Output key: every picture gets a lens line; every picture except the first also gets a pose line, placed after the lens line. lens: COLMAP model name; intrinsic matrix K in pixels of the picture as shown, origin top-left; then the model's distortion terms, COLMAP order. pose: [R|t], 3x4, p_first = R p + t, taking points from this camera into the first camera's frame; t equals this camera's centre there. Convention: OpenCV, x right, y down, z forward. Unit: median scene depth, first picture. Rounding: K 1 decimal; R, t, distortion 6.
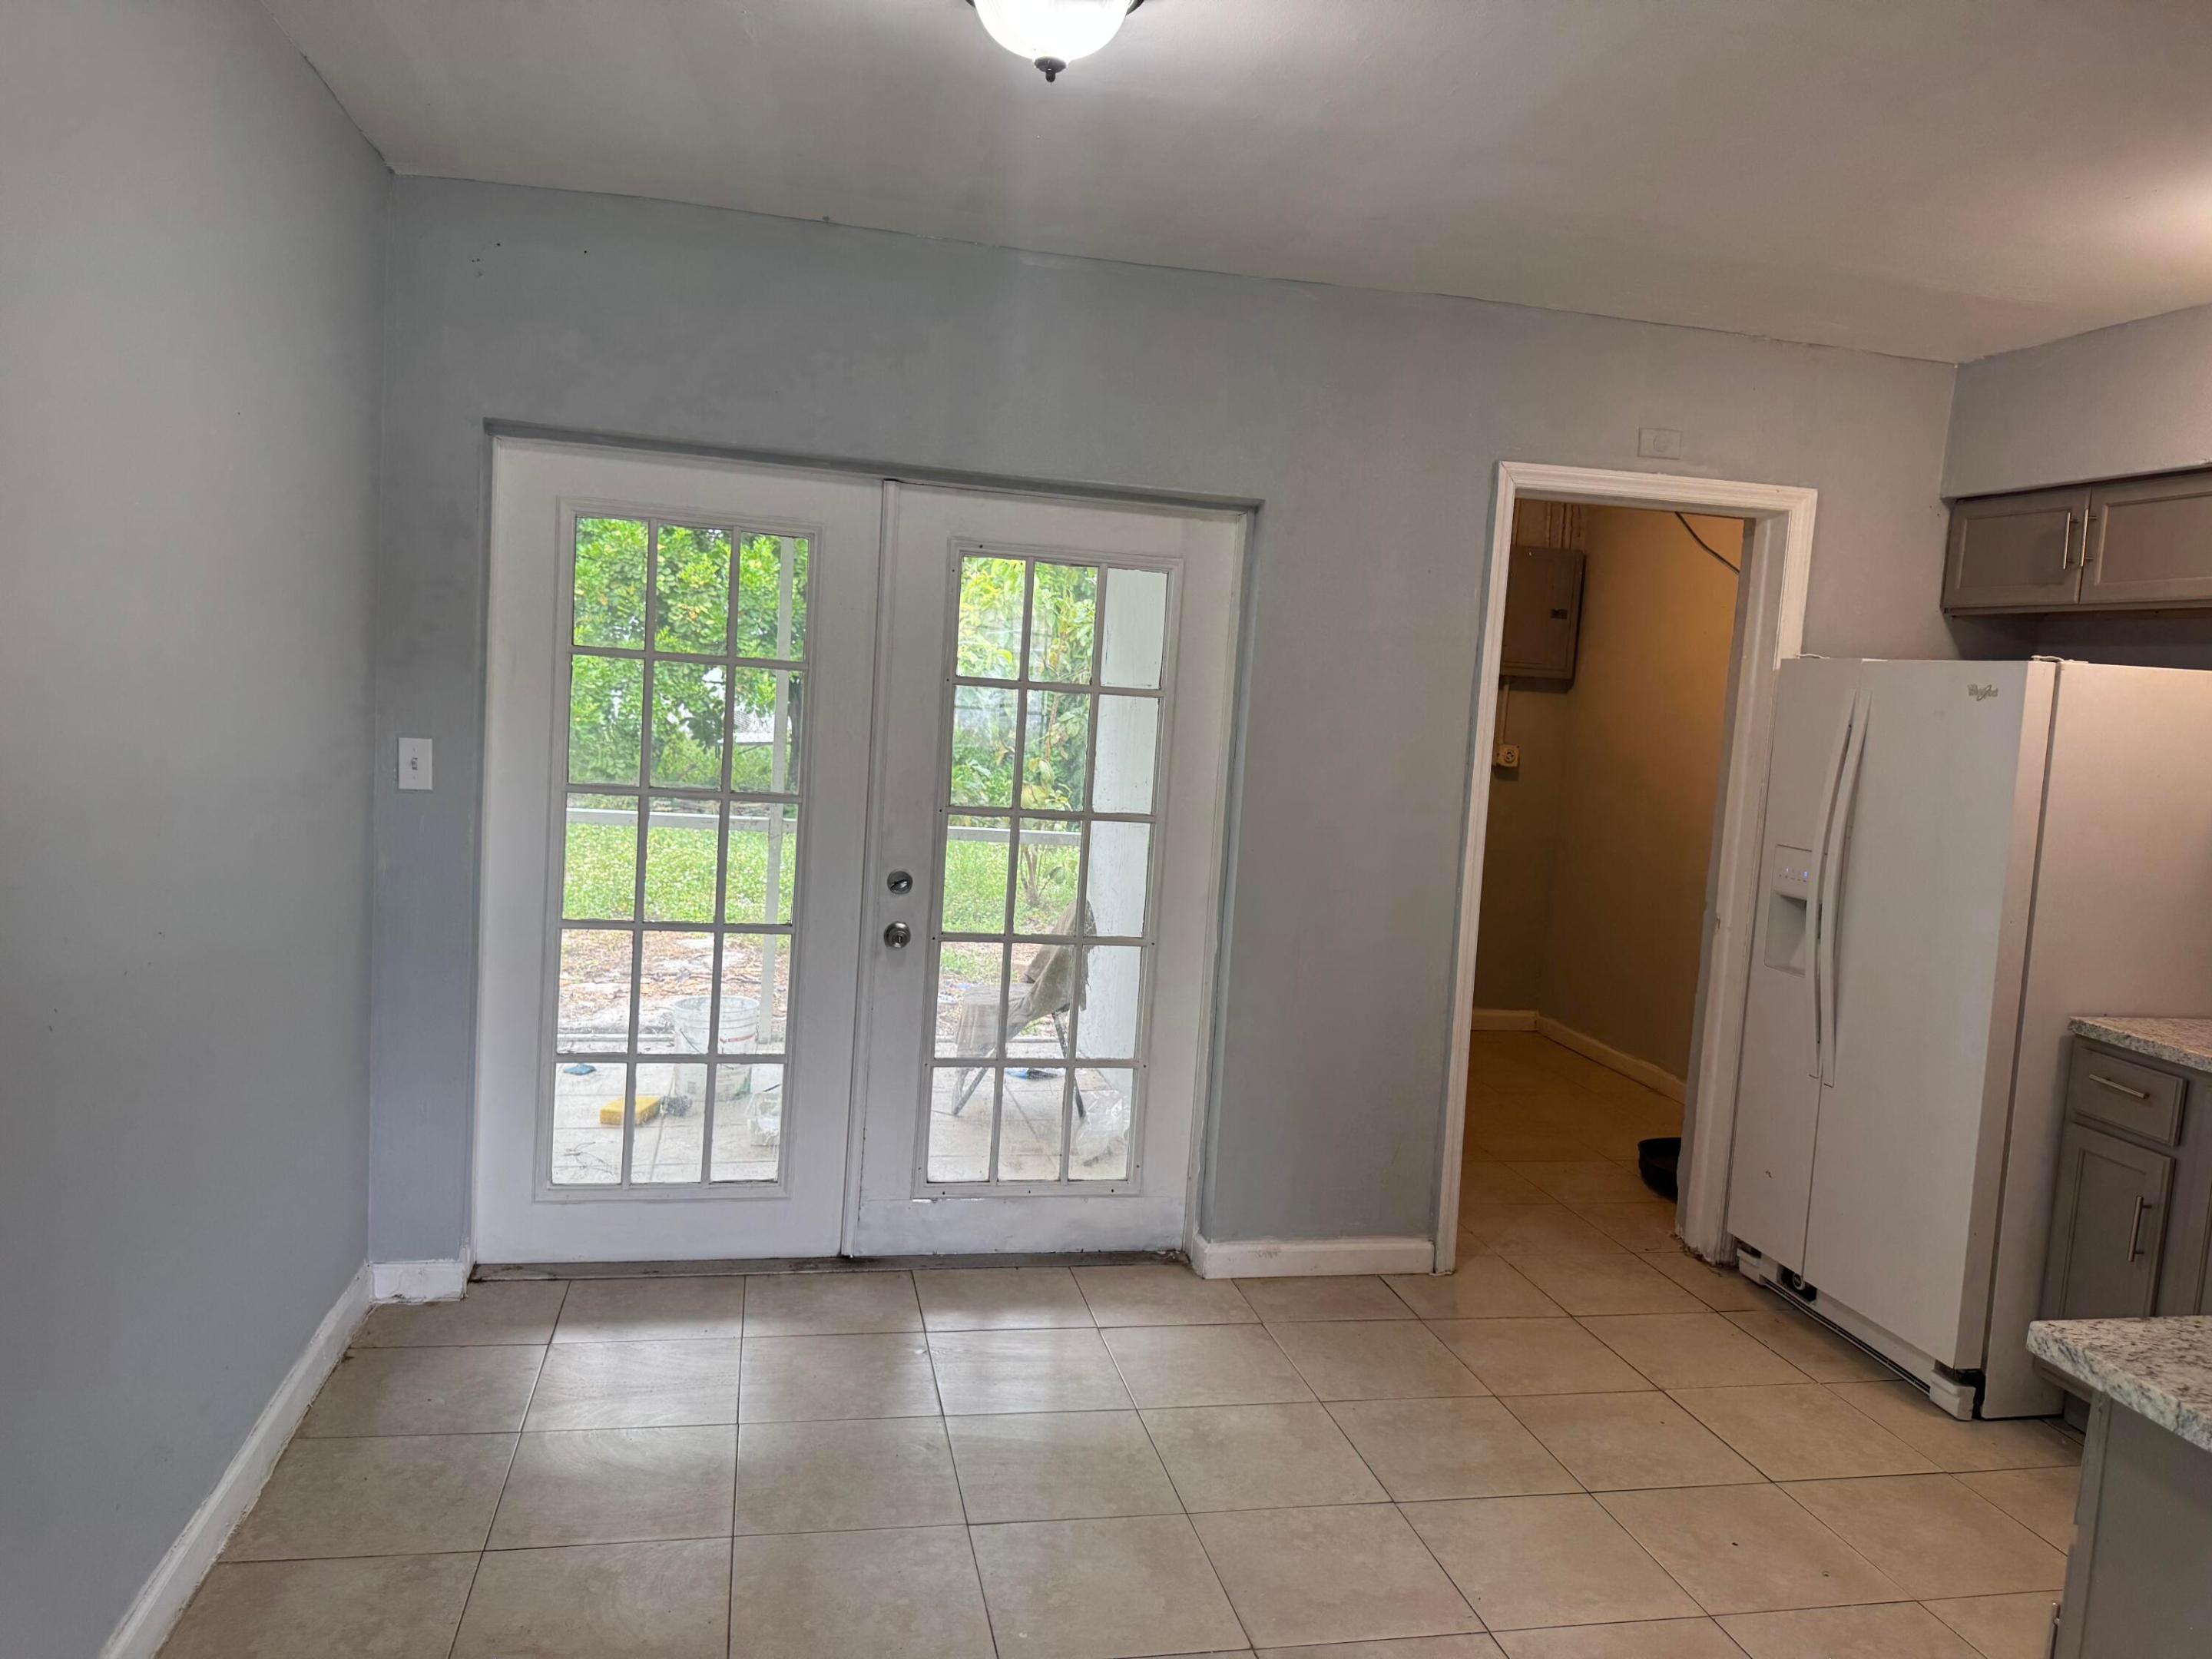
lens RADIAL K [[1565.8, 0, 1131.4], [0, 1565.8, 853.2], [0, 0, 1]] dist [0.055245, -0.067609]
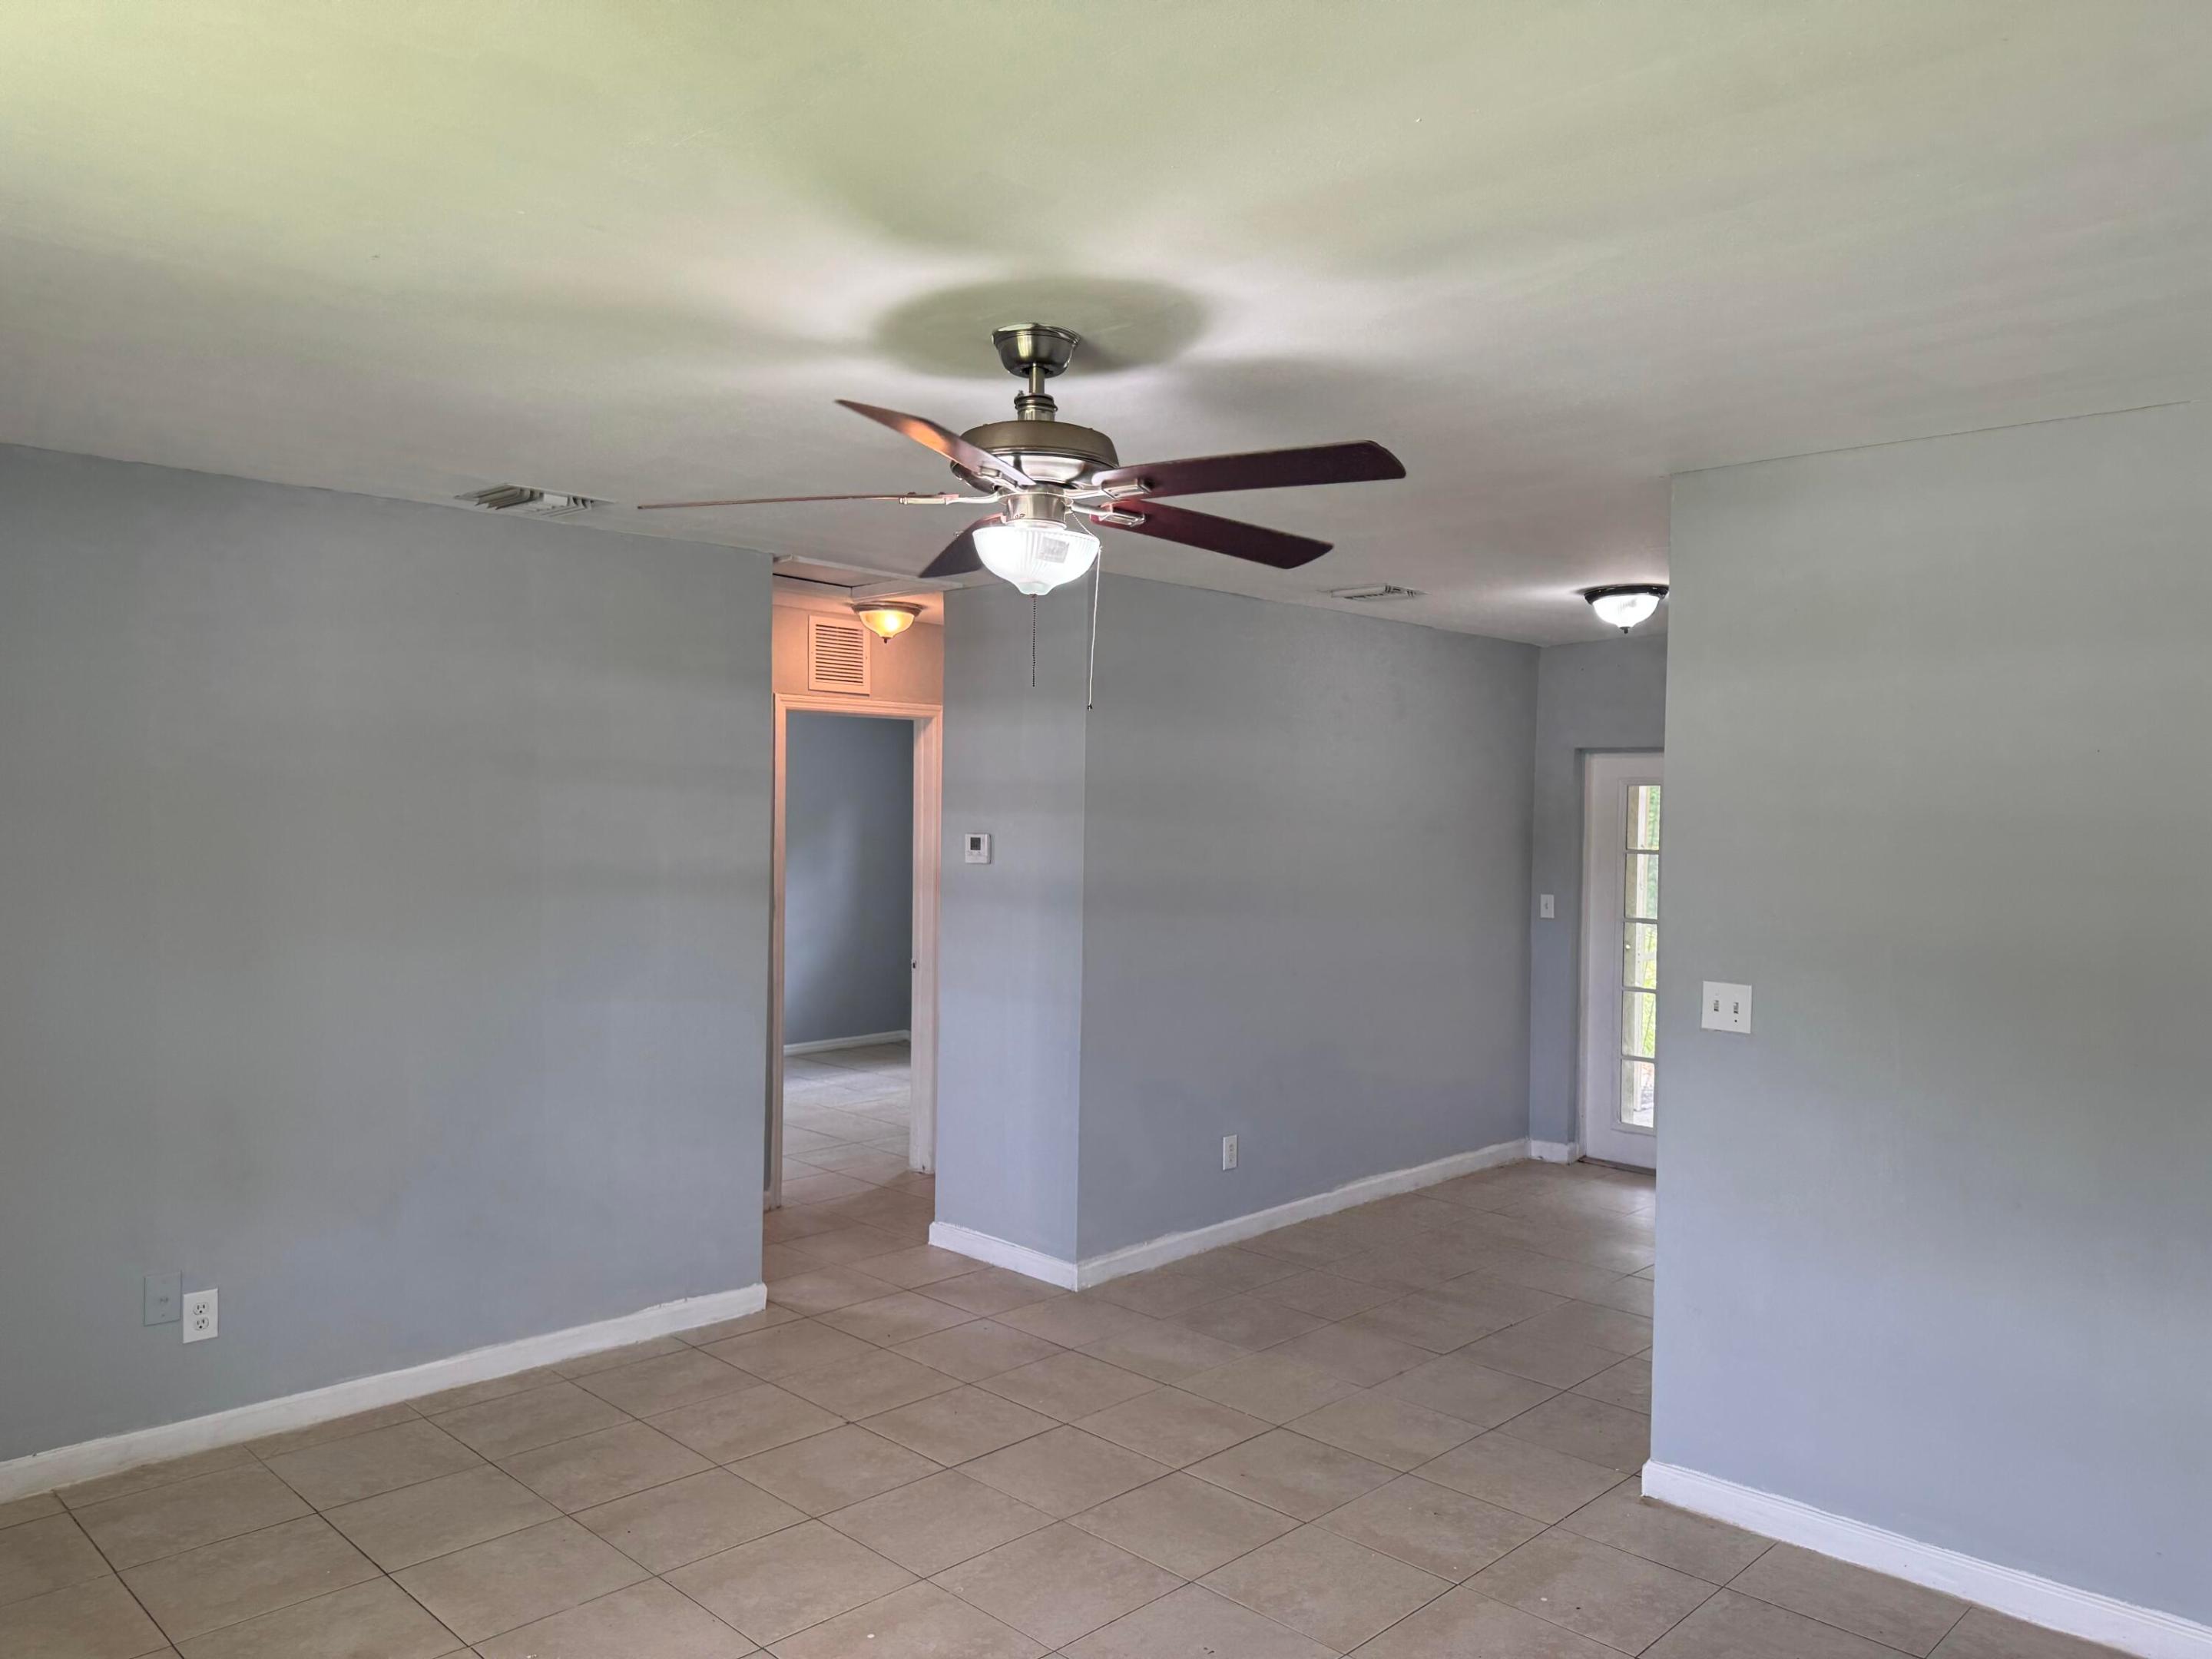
lens RADIAL K [[1565.8, 0, 1101.0], [0, 1565.8, 826.1], [0, 0, 1]] dist [0.055245, -0.067609]
pose [[0.538644, -0.048128, -0.841158, 0.898224], [-0.074214, 0.991776, -0.104270, 0.091094], [0.839259, 0.118590, 0.530642, -0.592114]]
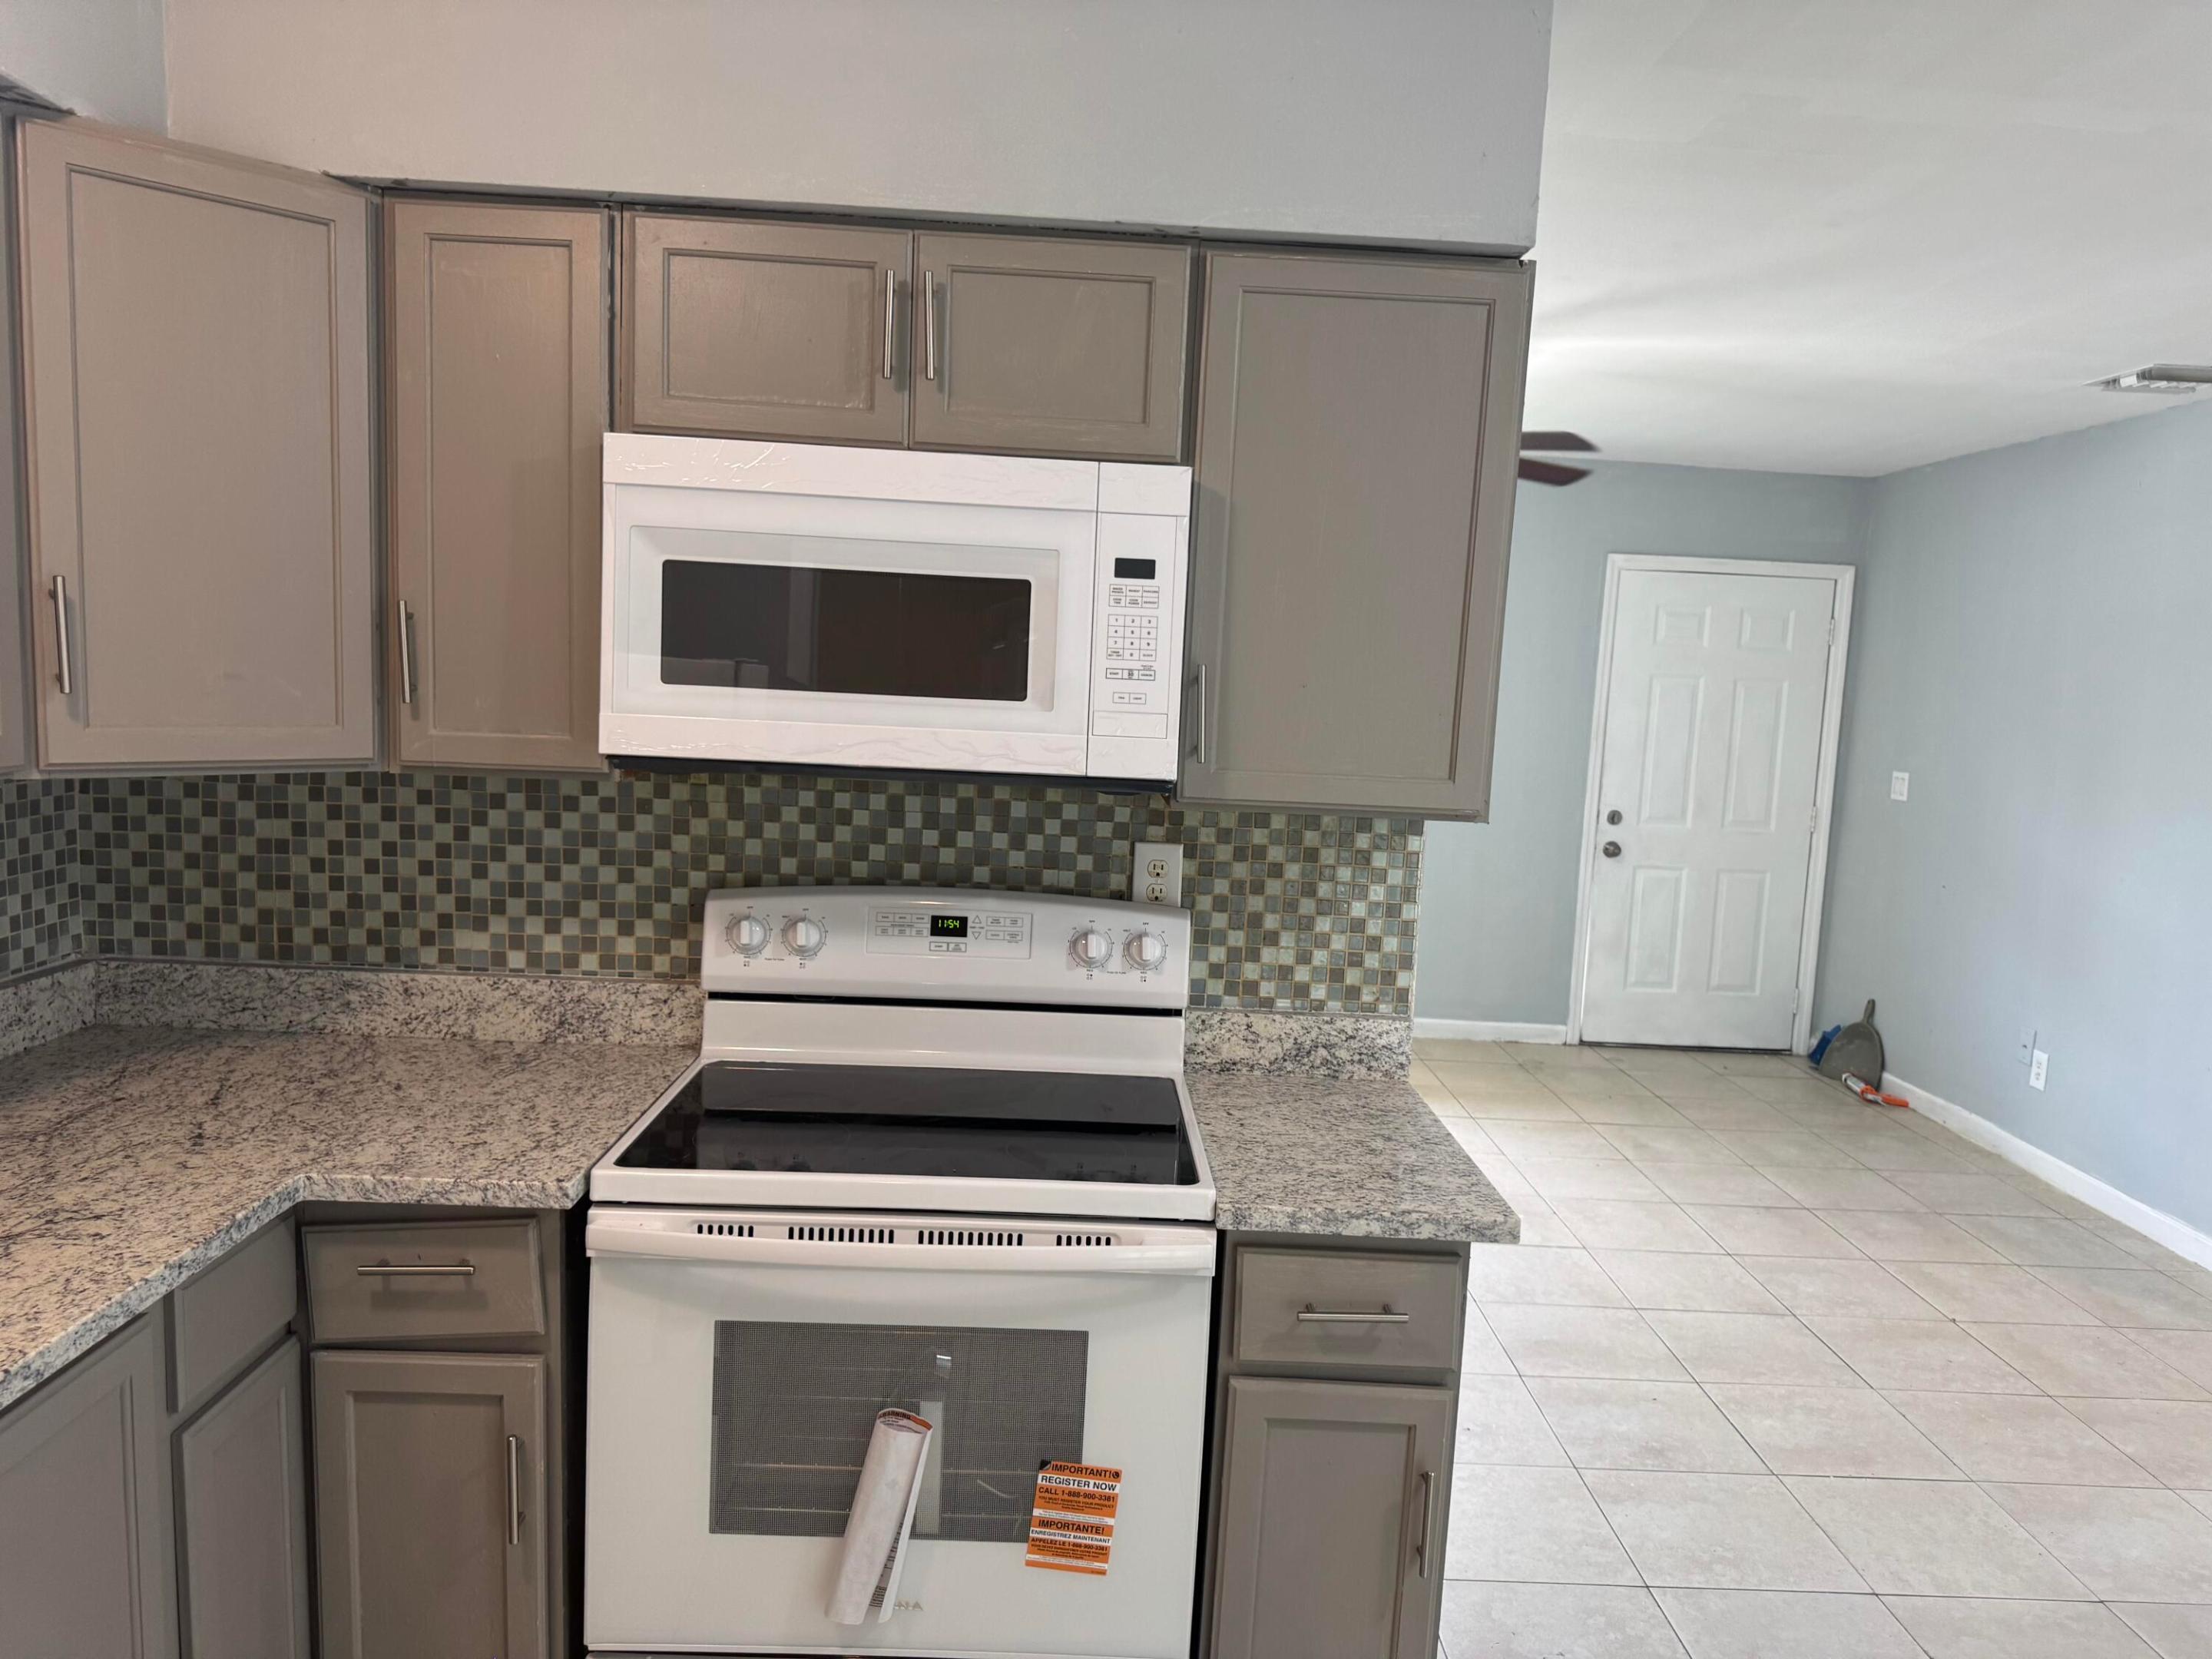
lens RADIAL K [[1565.8, 0, 1120.8], [0, 1565.8, 834.6], [0, 0, 1]] dist [0.055245, -0.067609]
pose [[-0.974562, -0.130777, 0.182009, 0.275533], [-0.087090, 0.969260, 0.230112, -0.089585], [-0.206507, 0.208407, -0.955992, 0.860479]]
